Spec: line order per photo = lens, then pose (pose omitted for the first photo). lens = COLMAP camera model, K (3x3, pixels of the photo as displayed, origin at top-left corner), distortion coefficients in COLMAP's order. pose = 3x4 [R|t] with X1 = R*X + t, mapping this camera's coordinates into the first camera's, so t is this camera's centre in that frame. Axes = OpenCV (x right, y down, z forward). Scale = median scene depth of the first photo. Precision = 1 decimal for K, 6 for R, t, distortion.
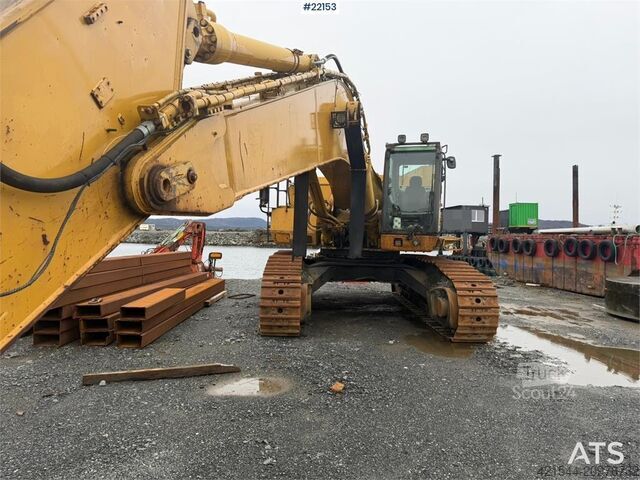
lens RADIAL K [[444.7, 0, 320.0], [0, 444.7, 240.0], [0, 0, 1]] dist [0.139081, -0.237457]
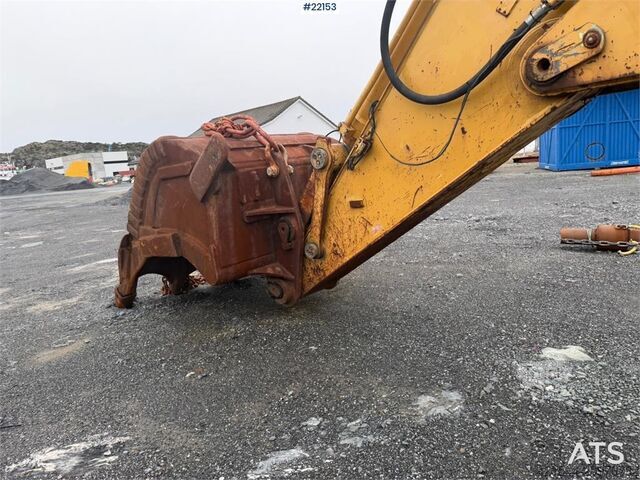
lens RADIAL K [[444.7, 0, 320.0], [0, 444.7, 240.0], [0, 0, 1]] dist [0.139081, -0.237457]
pose [[-0.459845, 0.175595, -0.870465, 0.245207], [0.065596, 0.984293, 0.163904, 0.018982], [0.885573, 0.018271, -0.464141, 0.302707]]
